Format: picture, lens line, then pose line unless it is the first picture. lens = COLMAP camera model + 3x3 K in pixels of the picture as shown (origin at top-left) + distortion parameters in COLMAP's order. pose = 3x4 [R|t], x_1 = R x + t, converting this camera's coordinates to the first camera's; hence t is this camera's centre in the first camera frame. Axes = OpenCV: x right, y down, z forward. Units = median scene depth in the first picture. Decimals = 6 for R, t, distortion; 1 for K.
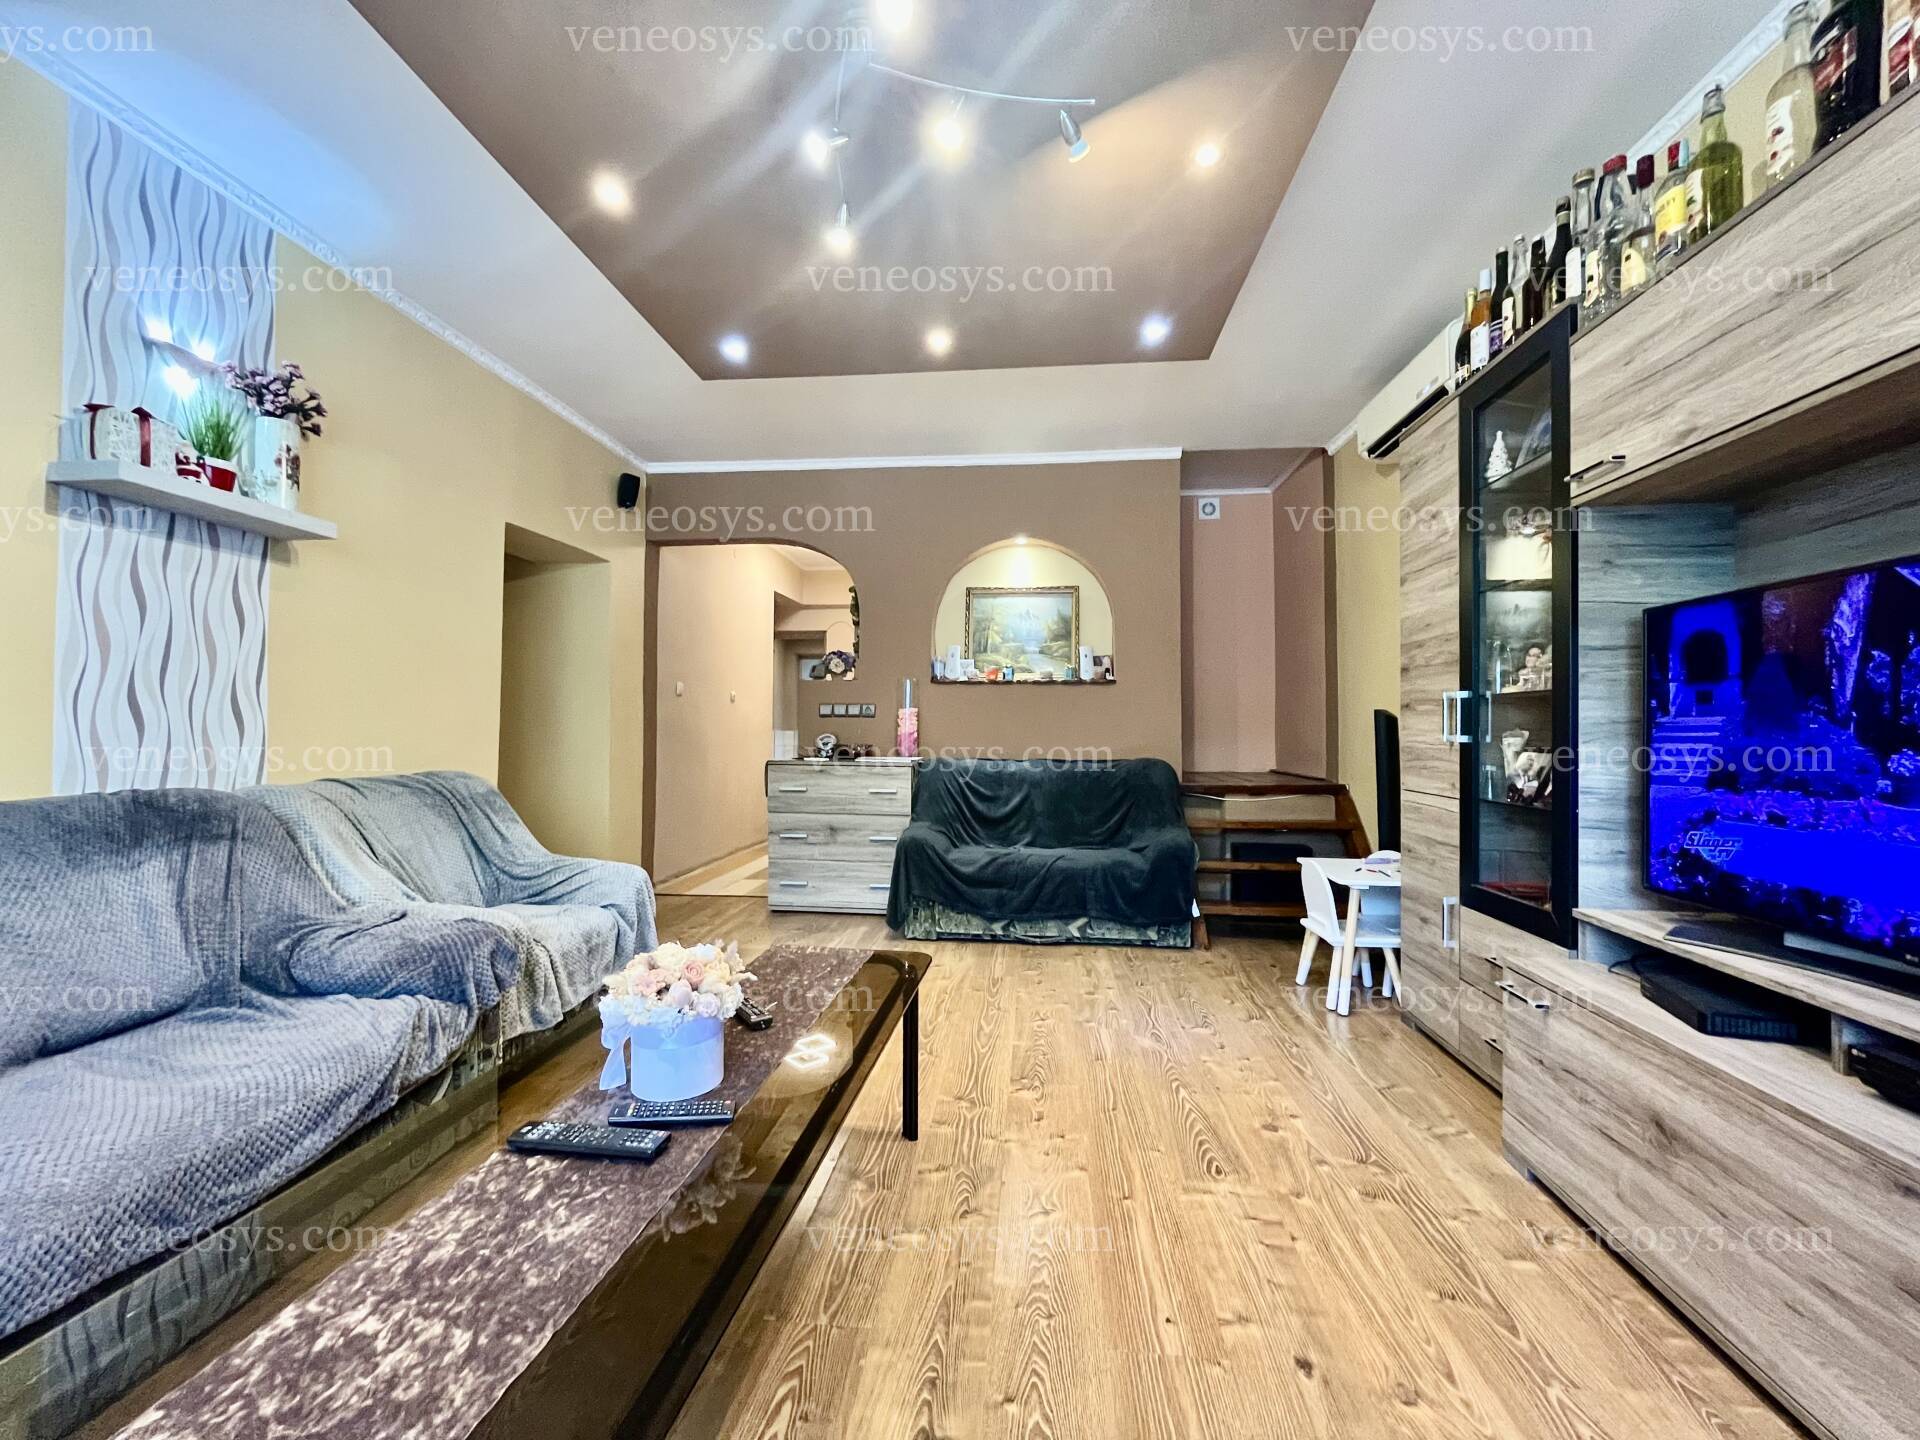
lens RADIAL K [[777.4, 0, 956.6], [0, 777.4, 723.5], [0, 0, 1]] dist [-0.001873, -0.000686]
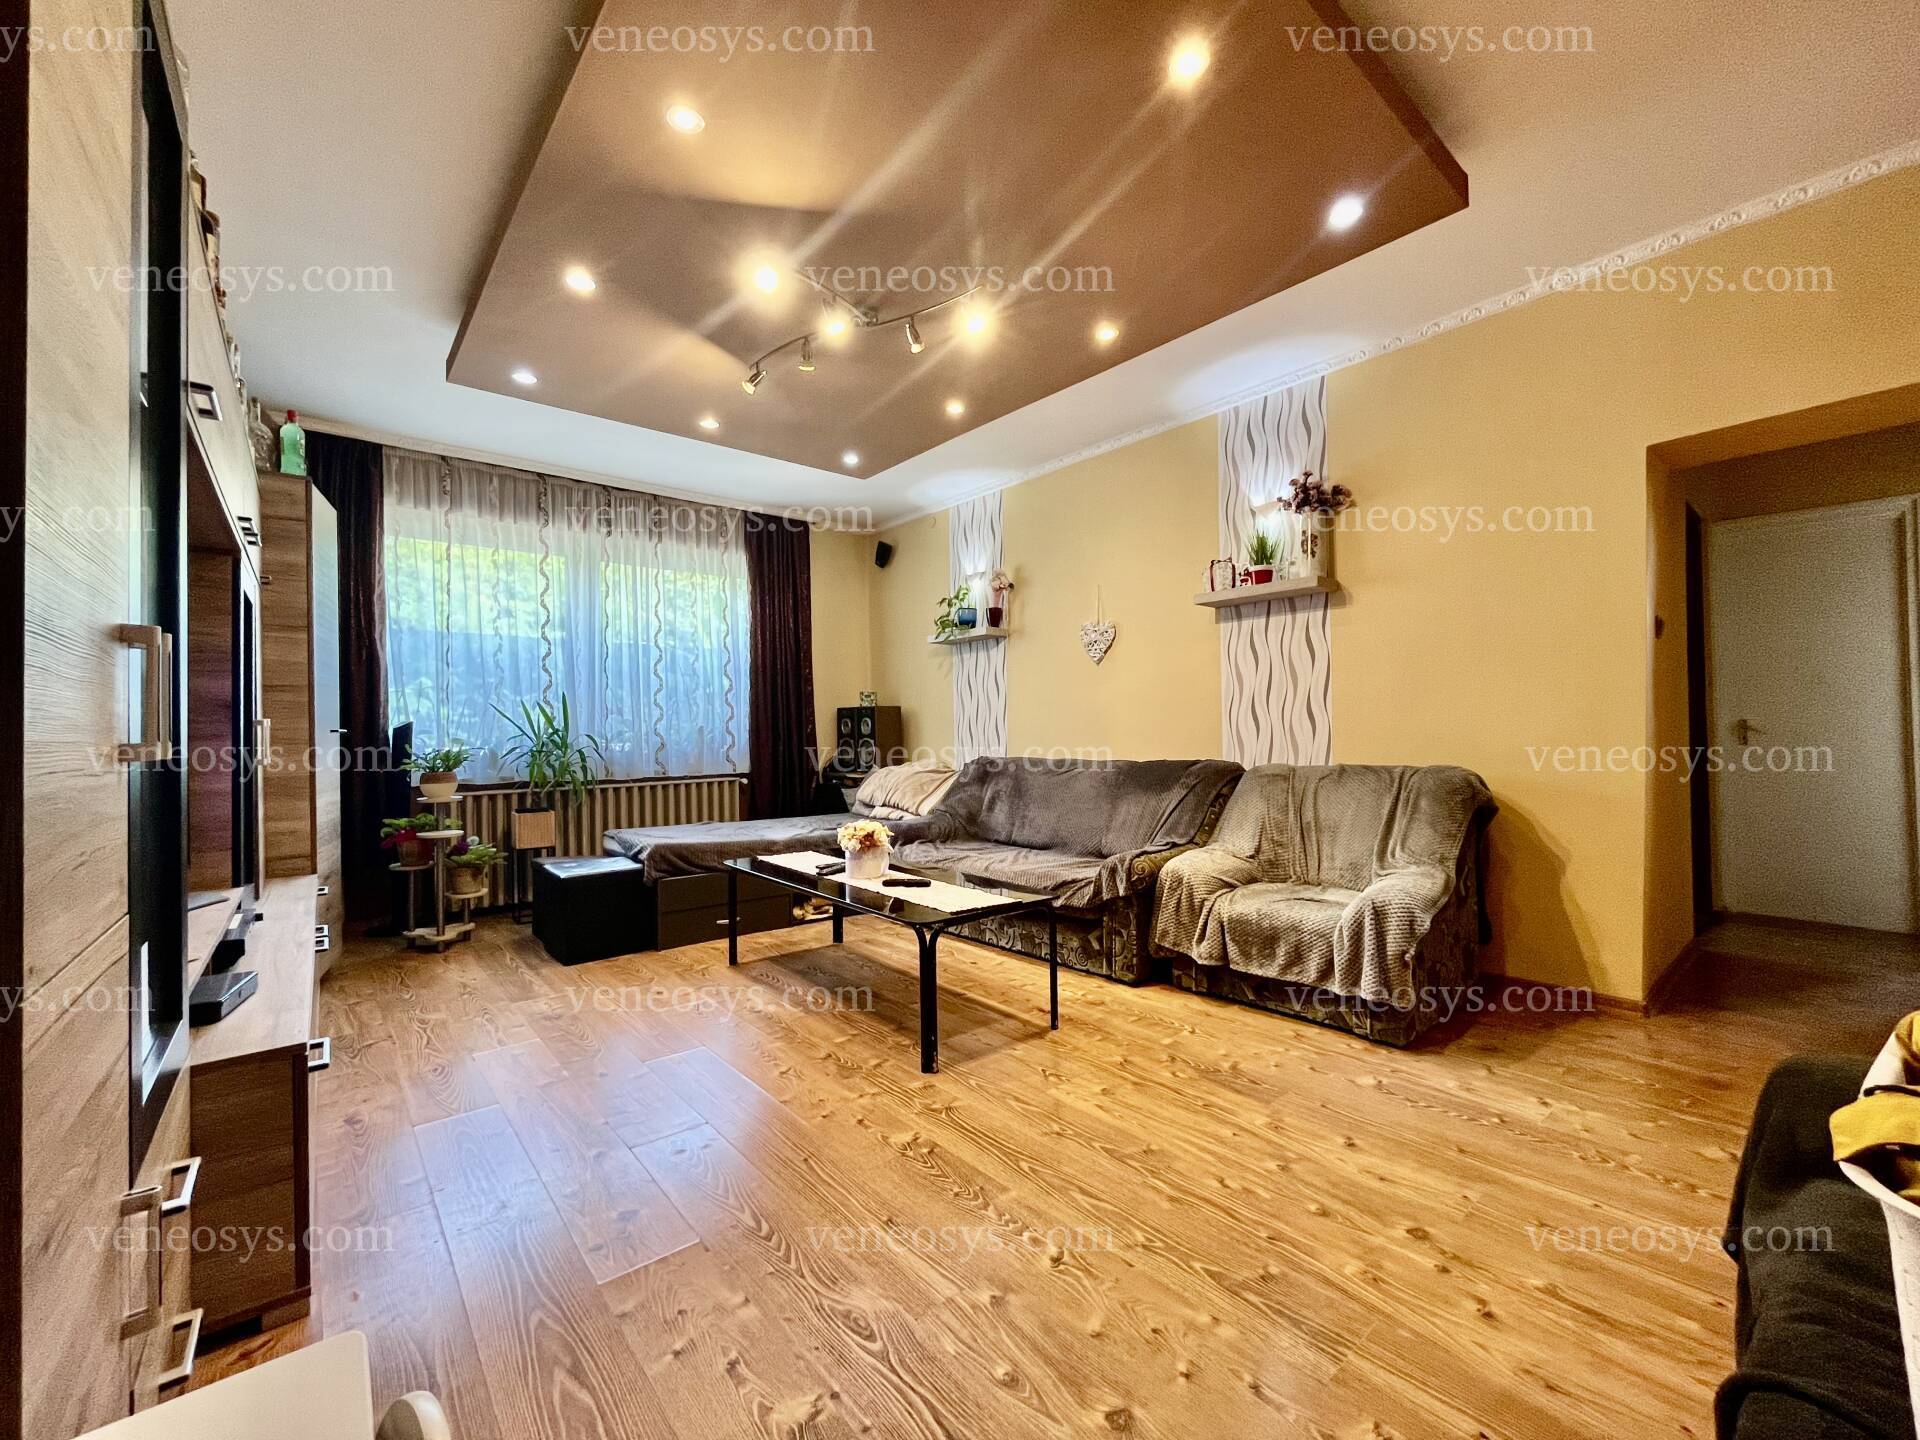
lens RADIAL K [[777.4, 0, 956.6], [0, 777.4, 723.5], [0, 0, 1]] dist [-0.001873, -0.000686]
pose [[-0.693723, -0.004525, -0.720228, 0.654639], [0.015949, 0.999639, -0.021642, 0.022271], [0.720065, -0.026500, -0.693400, 1.588714]]
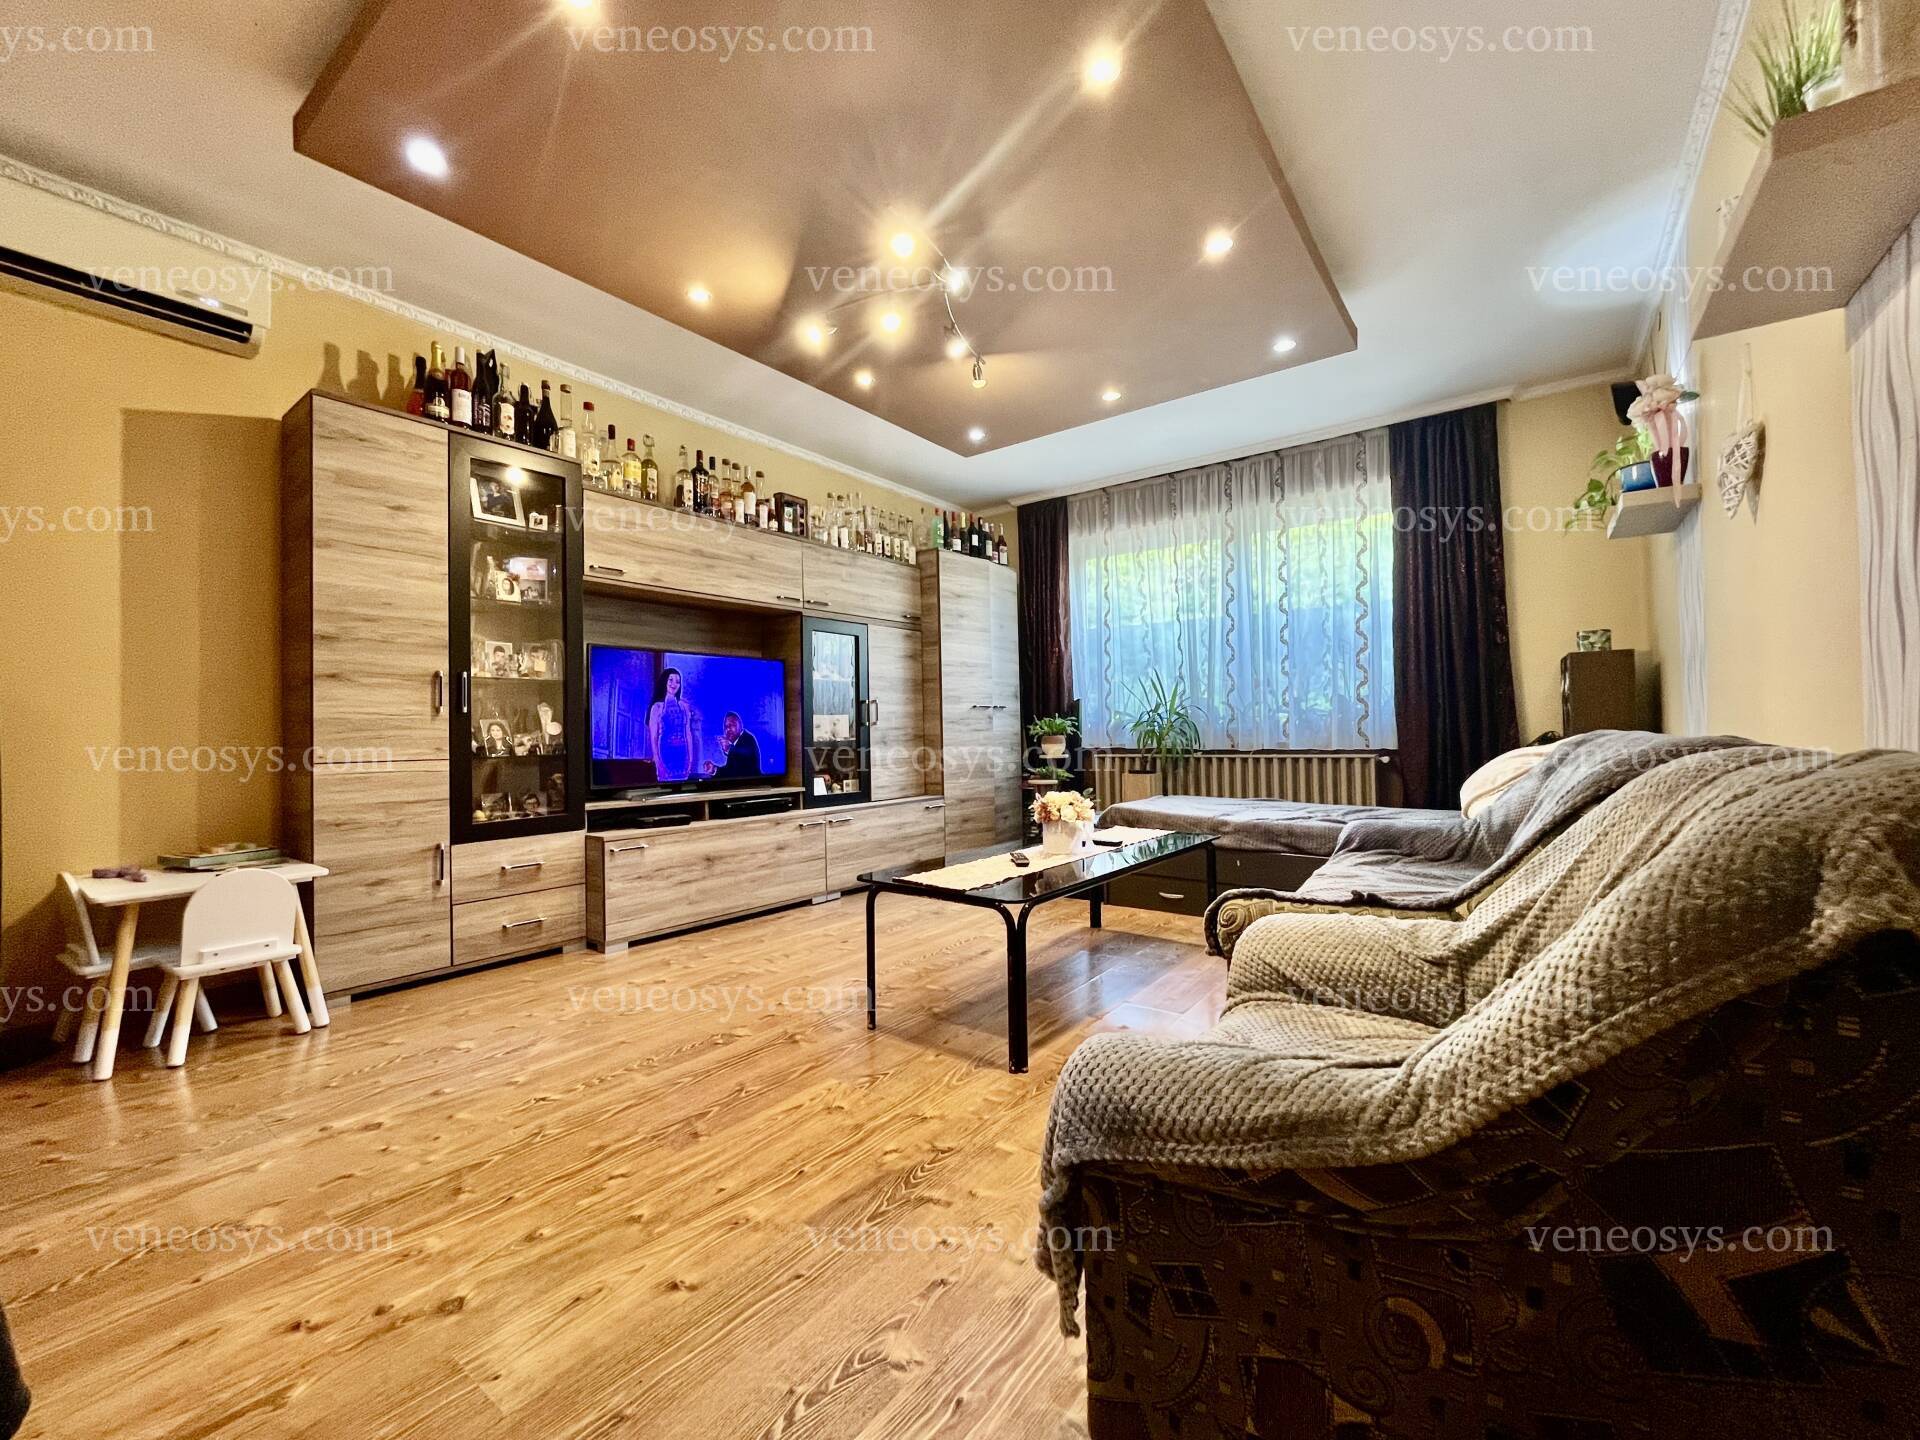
lens RADIAL K [[777.4, 0, 956.6], [0, 777.4, 723.5], [0, 0, 1]] dist [-0.001873, -0.000686]
pose [[-0.858576, 0.012663, 0.512529, -0.682167], [0.007088, 0.999893, -0.012830, 0.064113], [-0.512637, -0.007383, -0.858574, 1.681877]]
